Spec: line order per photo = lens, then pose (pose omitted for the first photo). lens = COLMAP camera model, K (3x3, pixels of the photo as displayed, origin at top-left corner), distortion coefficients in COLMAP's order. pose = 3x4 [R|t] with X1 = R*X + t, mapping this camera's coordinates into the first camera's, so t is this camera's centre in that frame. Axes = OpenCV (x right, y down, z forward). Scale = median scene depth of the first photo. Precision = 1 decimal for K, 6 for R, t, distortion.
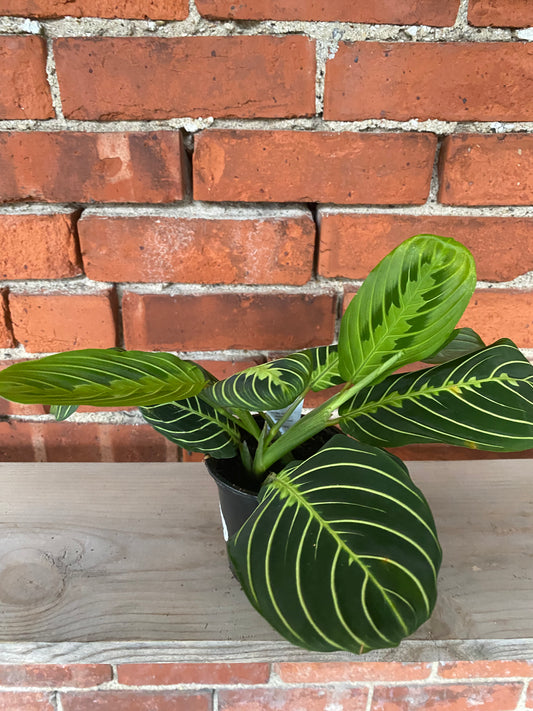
lens RADIAL K [[552.3, 0, 277.2], [0, 552.3, 346.3], [0, 0, 1]] dist [-0.013510, -0.003629]
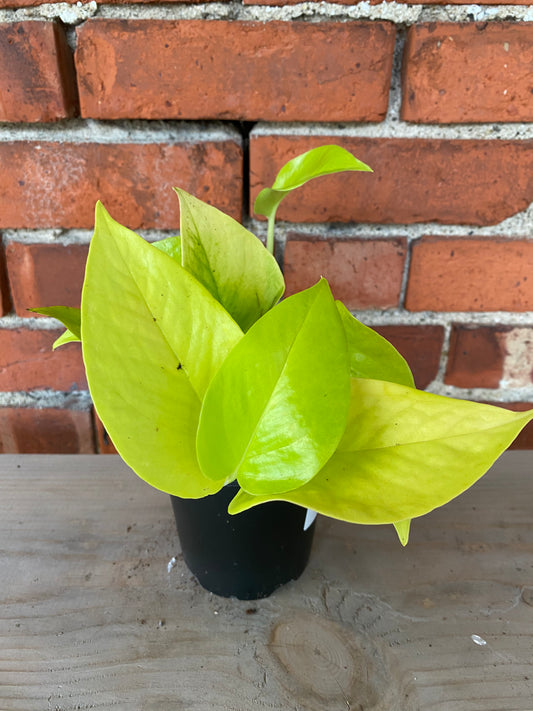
lens RADIAL K [[552.3, 0, 278.5], [0, 552.3, 354.0], [0, 0, 1]] dist [-0.013510, -0.003629]
pose [[0.999848, -0.002604, -0.017265, 0.139763], [0.003293, 0.999194, 0.040010, 0.036706], [0.017147, -0.040061, 0.999050, 0.224118]]
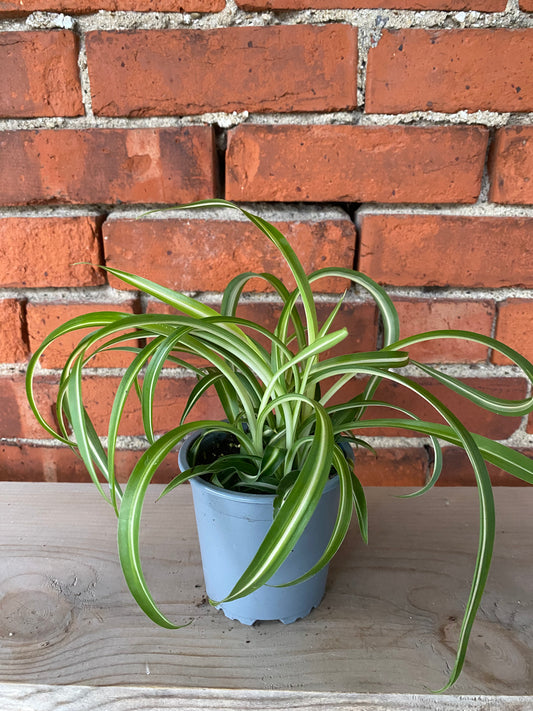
lens RADIAL K [[552.3, 0, 262.3], [0, 552.3, 346.6], [0, 0, 1]] dist [-0.013510, -0.003629]
pose [[0.998819, -0.000392, -0.048578, -0.044596], [-0.005328, 0.993051, -0.117561, 0.092835], [0.048286, 0.117681, 0.991877, 0.104694]]
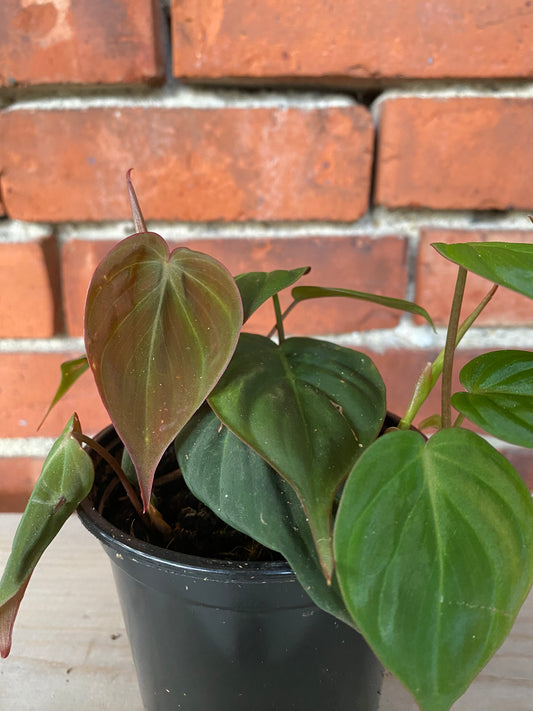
lens RADIAL K [[552.3, 0, 266.0], [0, 552.3, 345.7], [0, 0, 1]] dist [-0.013510, -0.003629]
pose [[0.998599, -0.011396, -0.051665, -0.021363], [0.005035, 0.992564, -0.121620, 0.109147], [0.052667, 0.121190, 0.991231, 0.441657]]
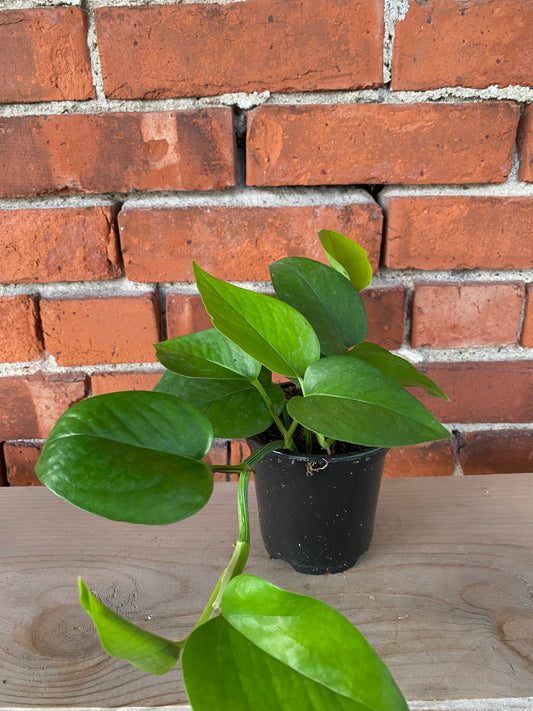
lens RADIAL K [[552.3, 0, 272.5], [0, 552.3, 345.6], [0, 0, 1]] dist [-0.013510, -0.003629]
pose [[0.999268, -0.029992, -0.023743, -0.098406], [0.027896, 0.996062, -0.084151, 0.071052], [0.026173, 0.083427, 0.996170, 0.133504]]
